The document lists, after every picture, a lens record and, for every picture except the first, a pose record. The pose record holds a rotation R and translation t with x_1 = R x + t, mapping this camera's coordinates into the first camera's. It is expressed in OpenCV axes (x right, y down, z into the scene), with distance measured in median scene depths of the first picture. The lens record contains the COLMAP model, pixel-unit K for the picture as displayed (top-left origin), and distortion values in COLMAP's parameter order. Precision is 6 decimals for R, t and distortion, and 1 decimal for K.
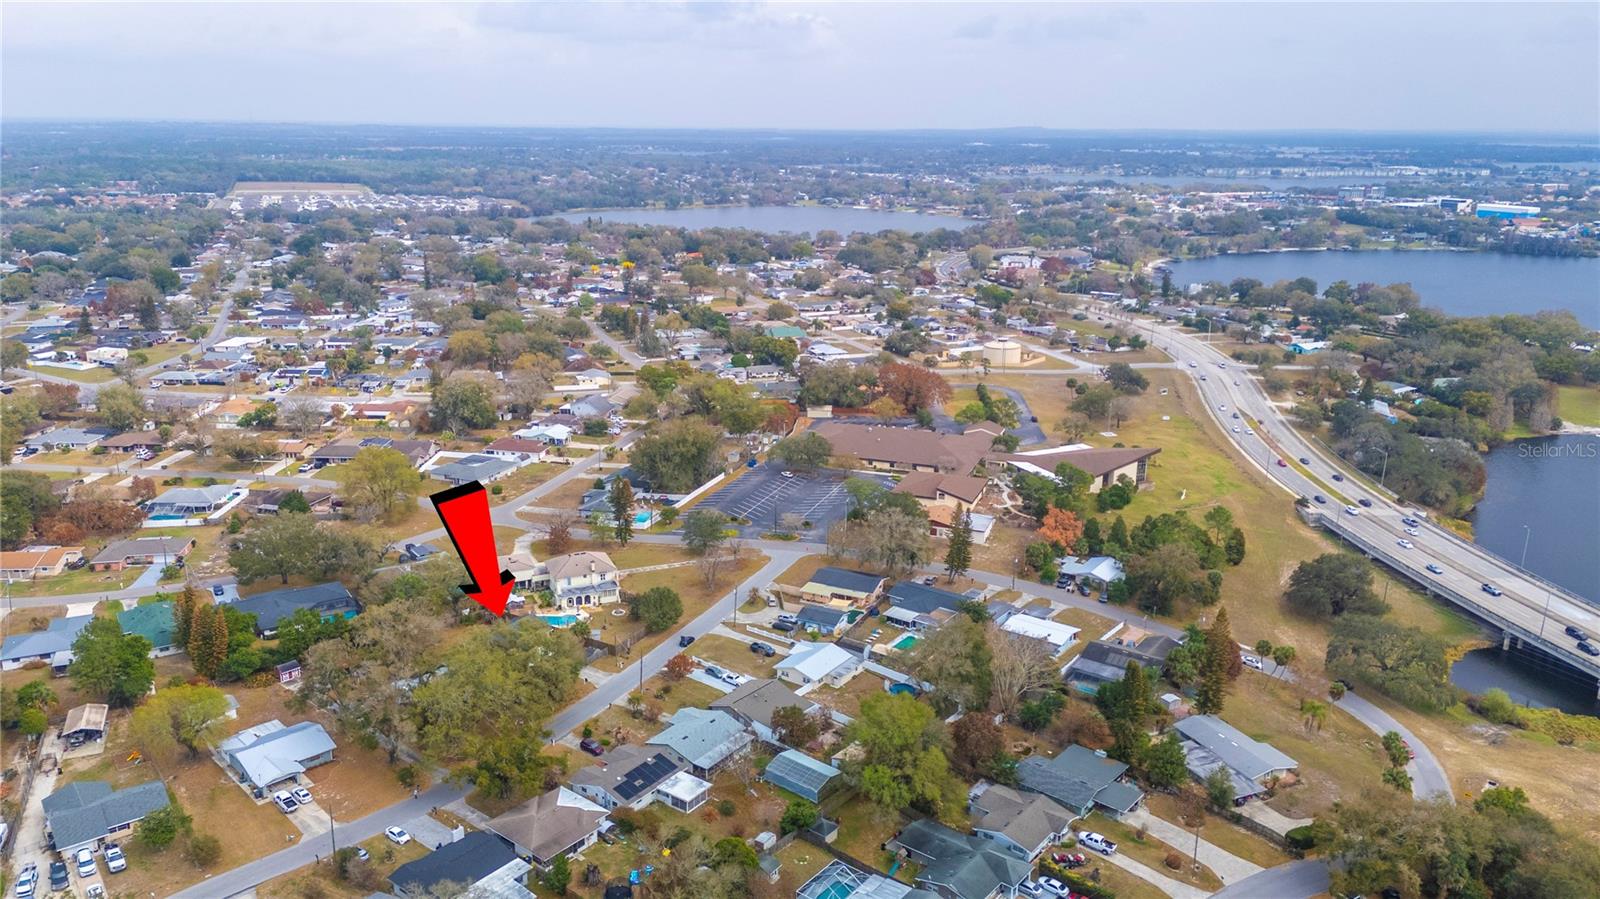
lens RADIAL K [[1178.0, 0, 800.0], [0, 1178.0, 449.5], [0, 0, 1]] dist [0.068951, -0.068270]
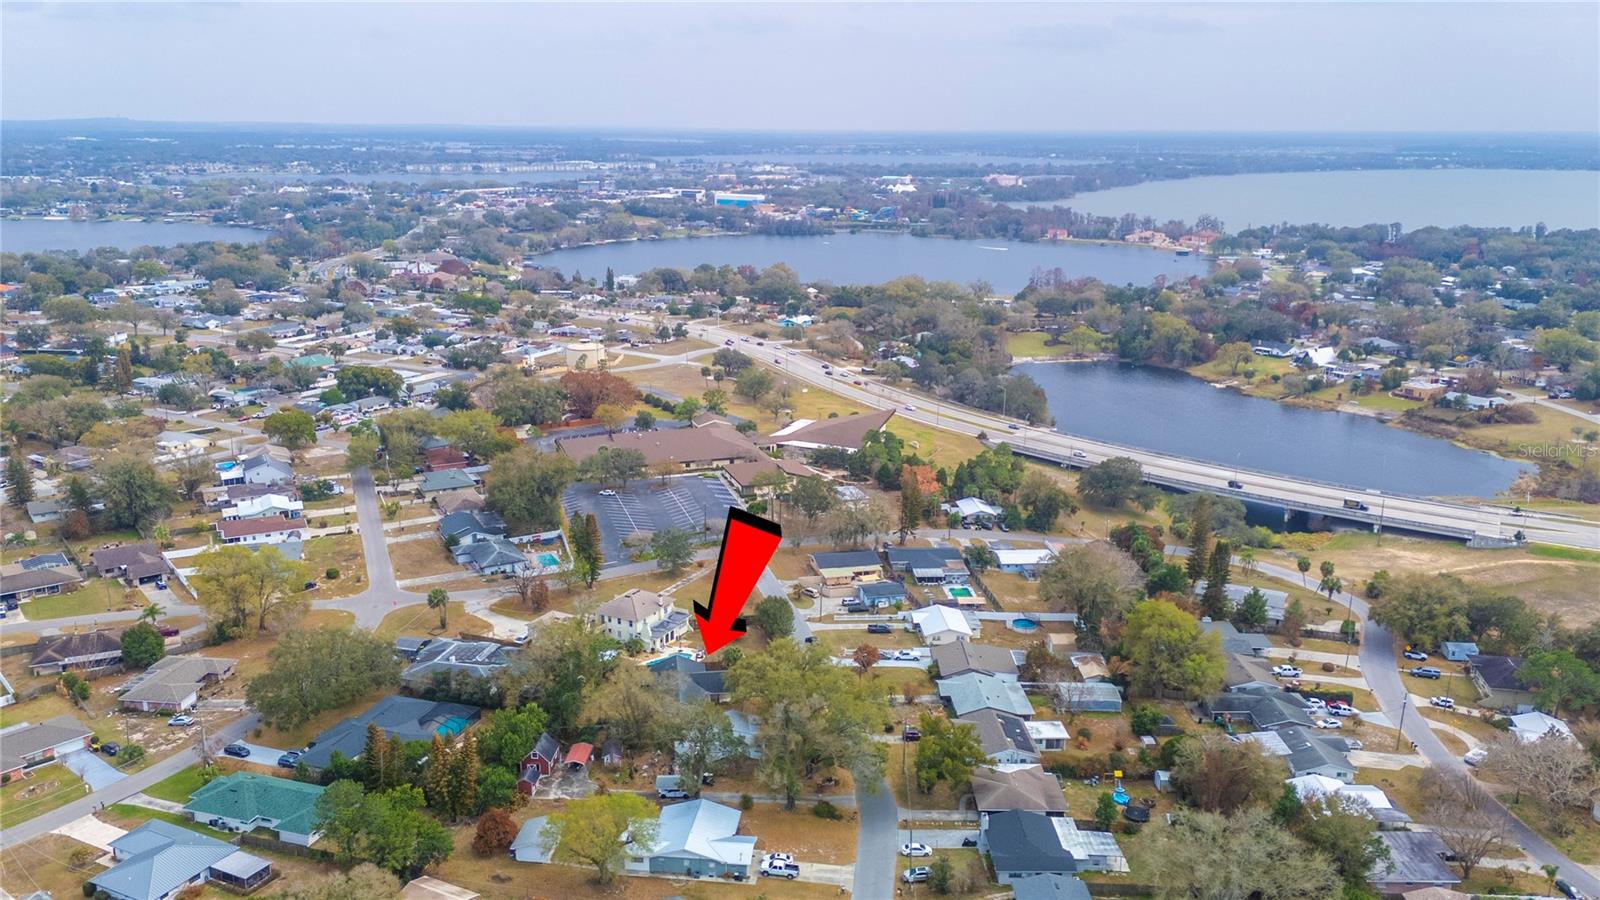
lens RADIAL K [[1178.0, 0, 800.0], [0, 1178.0, 450.0], [0, 0, 1]] dist [0.068951, -0.068270]
pose [[0.782194, -0.168429, 0.599836, -0.136646], [0.165615, 0.984337, 0.060429, -0.014071], [-0.600619, 0.052075, 0.797837, 0.029783]]
